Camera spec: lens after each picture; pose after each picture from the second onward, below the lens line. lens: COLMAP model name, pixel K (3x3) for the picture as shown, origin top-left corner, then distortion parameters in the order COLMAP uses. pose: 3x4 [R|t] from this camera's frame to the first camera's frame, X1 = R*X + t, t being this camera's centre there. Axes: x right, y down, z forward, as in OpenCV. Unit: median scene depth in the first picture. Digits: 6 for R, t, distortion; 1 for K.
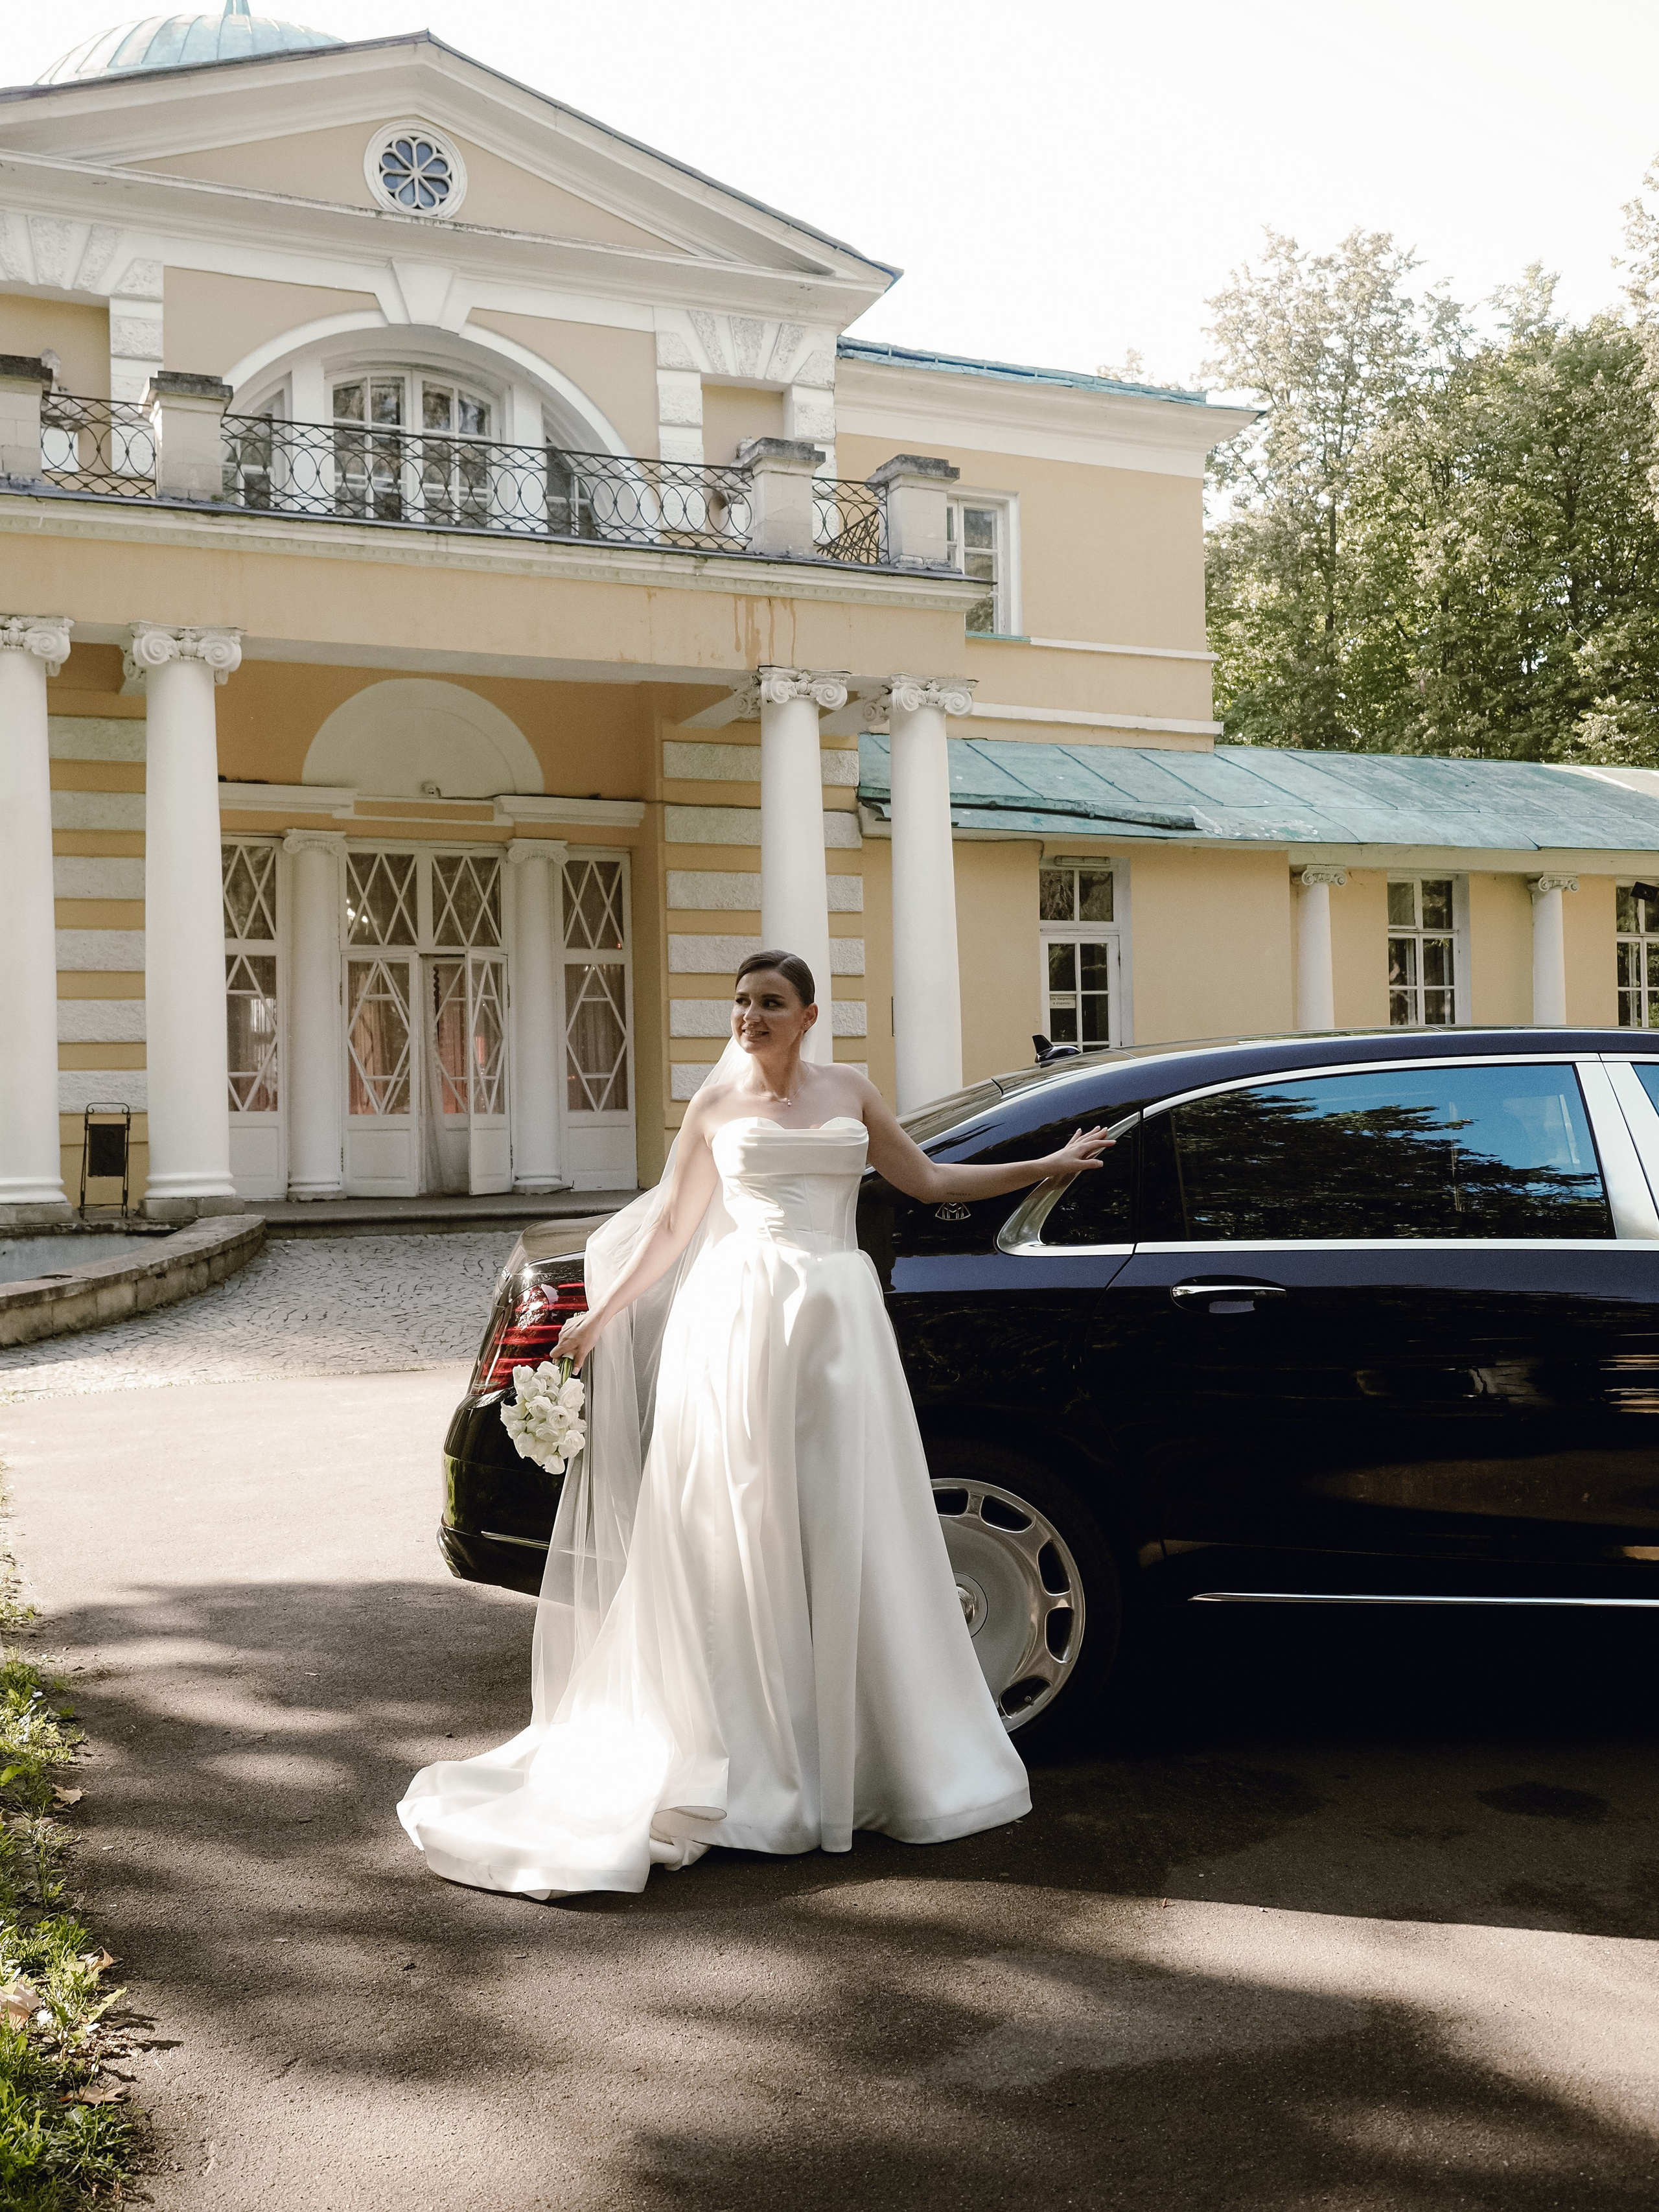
lens RADIAL K [[2256.6, 0, 824.2], [0, 2256.6, 1078.4], [0, 0, 1]] dist [-0.006848, -0.009808]
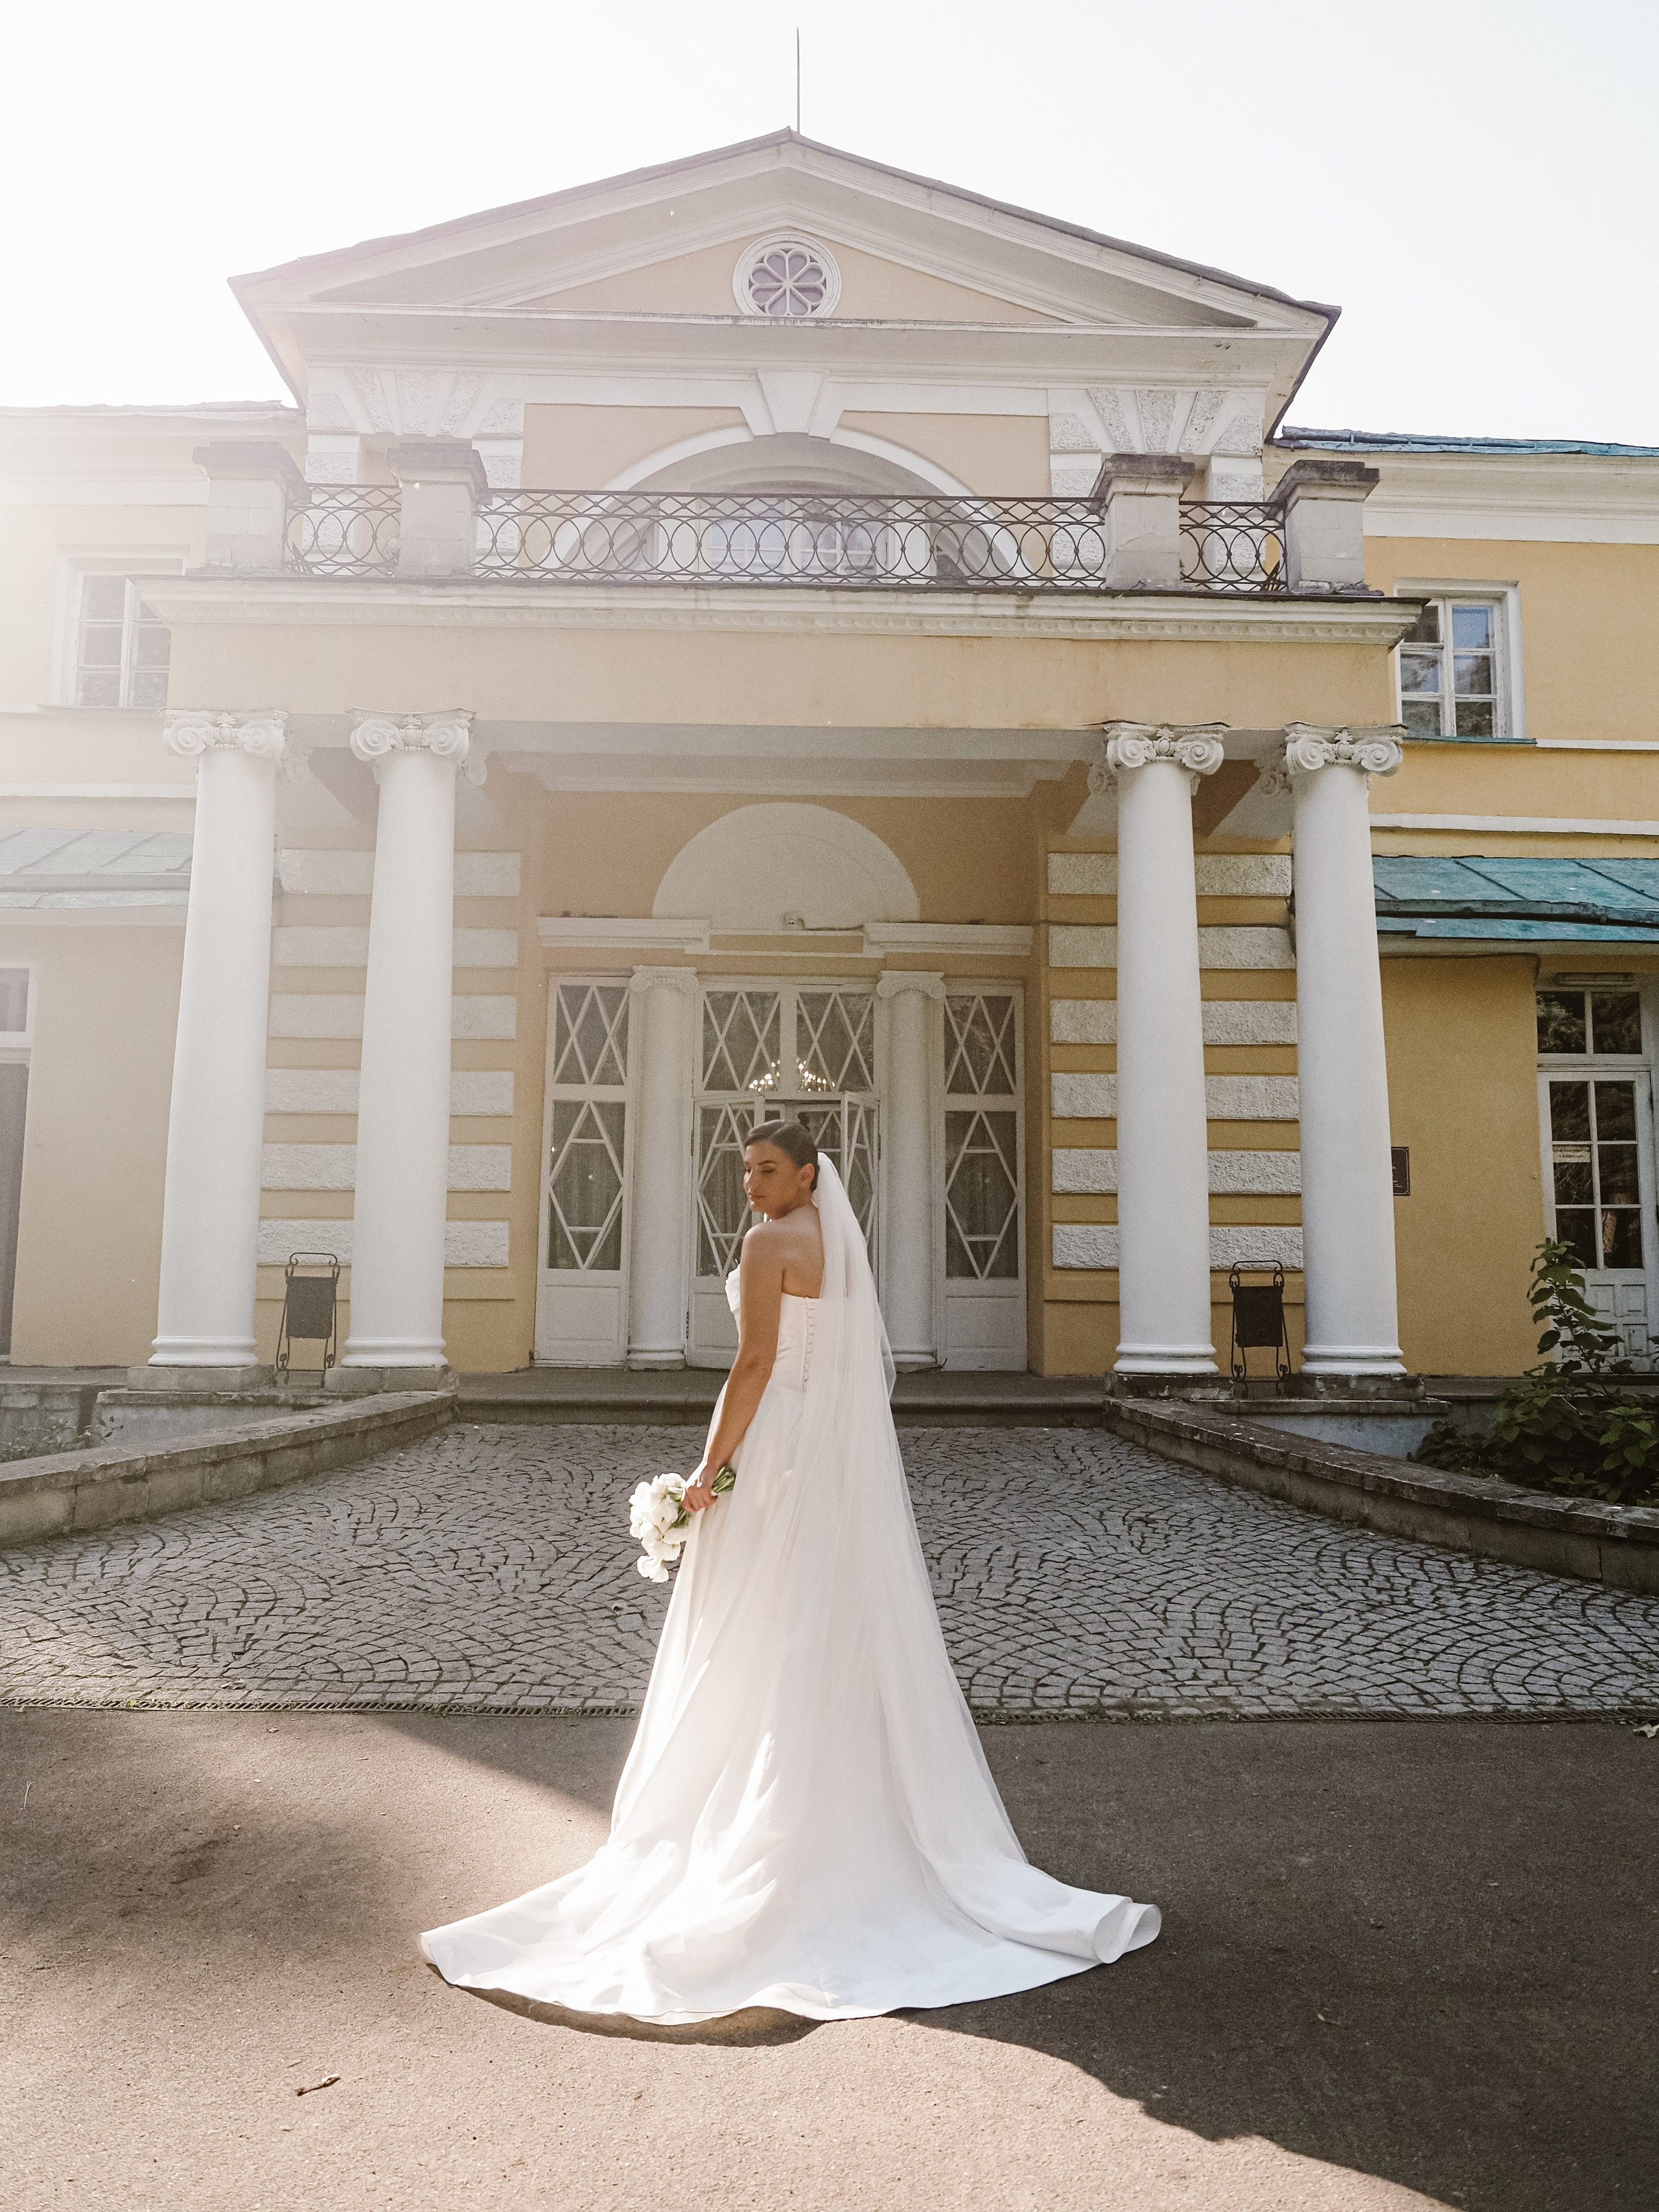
lens RADIAL K [[1608.8, 0, 849.5], [0, 1608.8, 1095.7], [0, 0, 1]] dist [-0.010704, 0.002756]
pose [[0.926014, -0.020133, -0.376951, 0.091837], [-0.018074, 0.995067, -0.097548, 0.006010], [0.377055, 0.097144, 0.921082, 0.415323]]
